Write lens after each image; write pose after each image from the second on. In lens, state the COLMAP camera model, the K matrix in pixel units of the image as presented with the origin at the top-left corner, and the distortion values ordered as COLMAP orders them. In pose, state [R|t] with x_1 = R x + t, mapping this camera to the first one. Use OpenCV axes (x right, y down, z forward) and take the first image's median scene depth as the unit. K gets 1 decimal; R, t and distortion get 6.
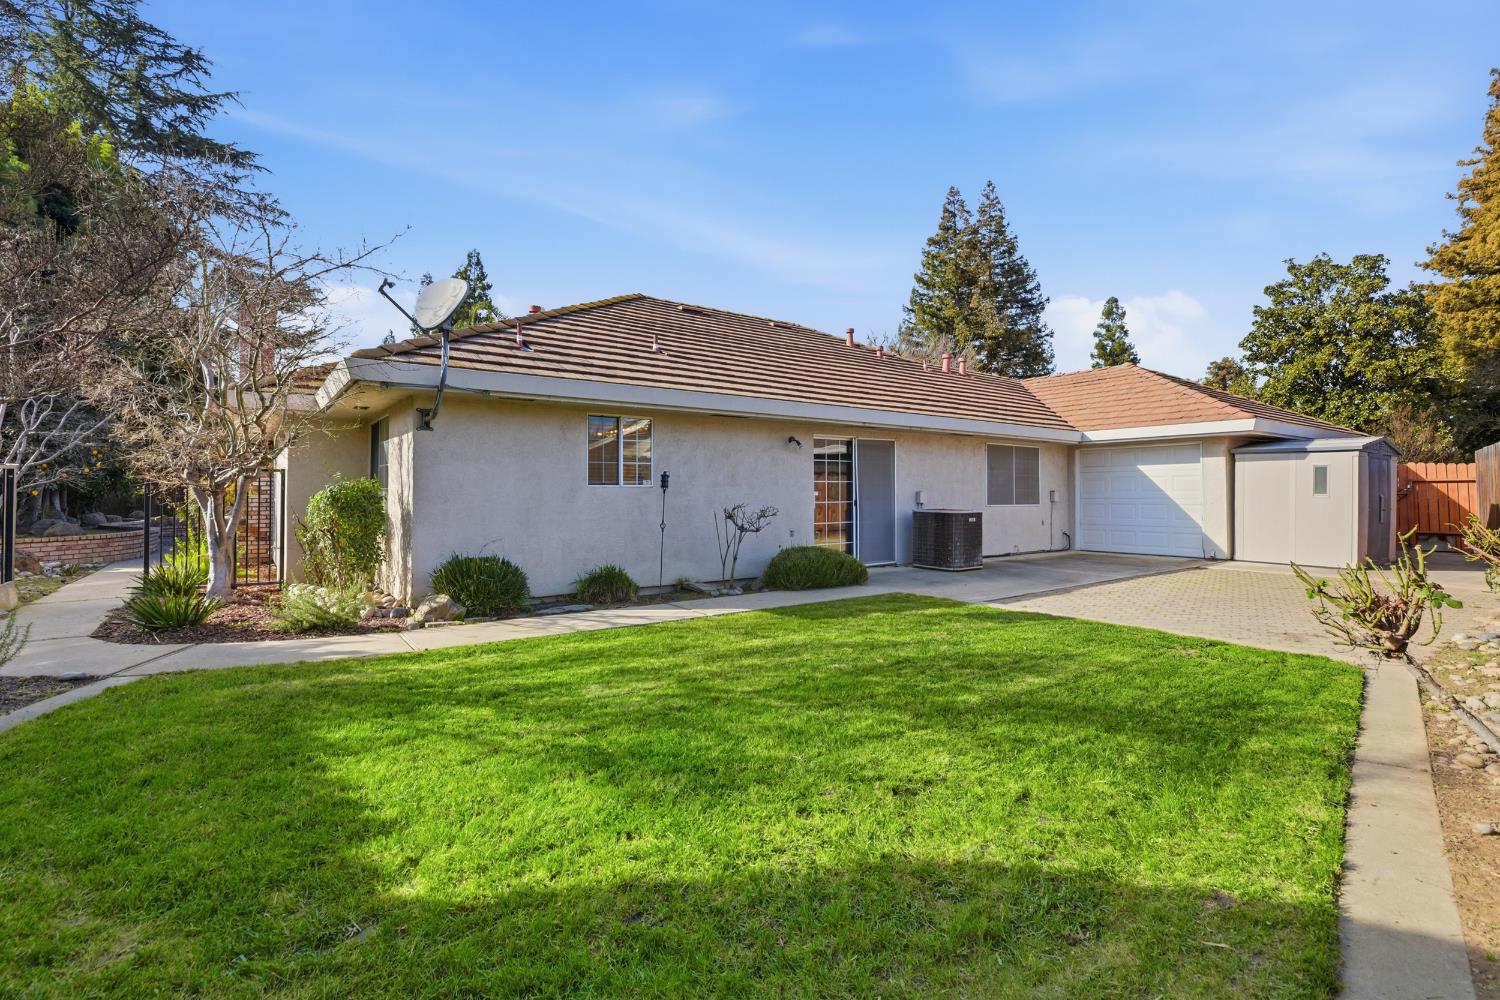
lens RADIAL K [[679.4, 0, 747.9], [0, 679.4, 498.2], [0, 0, 1]] dist [-0.009058, 0.001142]
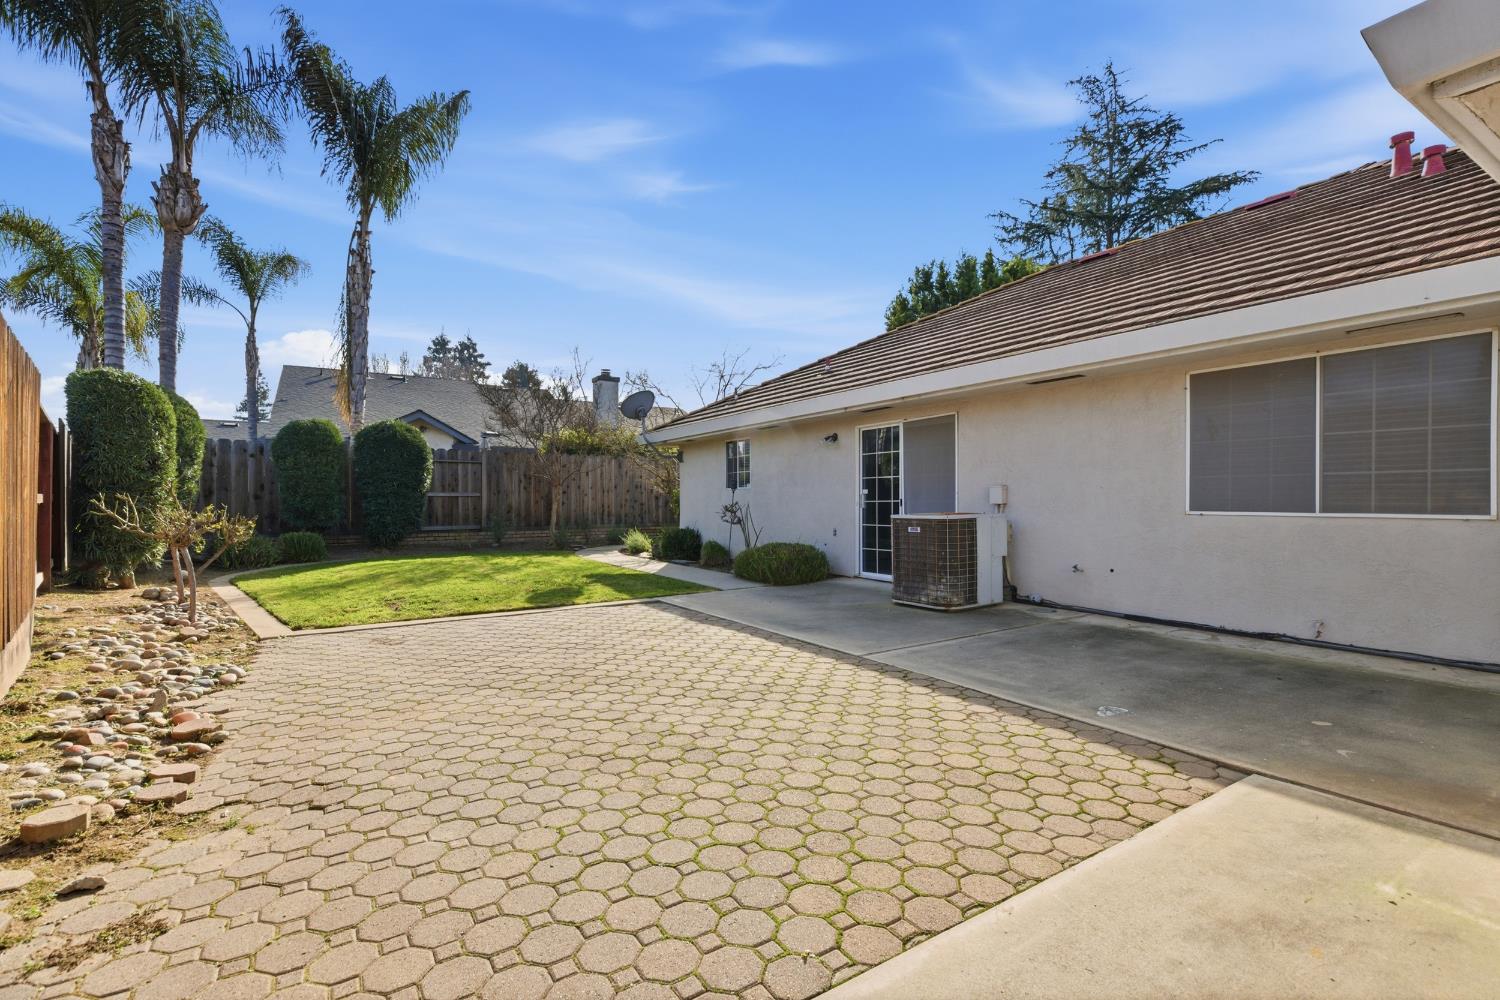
lens RADIAL K [[679.4, 0, 747.6], [0, 679.4, 501.8], [0, 0, 1]] dist [-0.009058, 0.001142]
pose [[-0.075854, -0.000920, -0.997119, 0.981212], [-0.000362, 1.000000, -0.000895, 0.007237], [0.997119, 0.000293, -0.075854, 0.883066]]
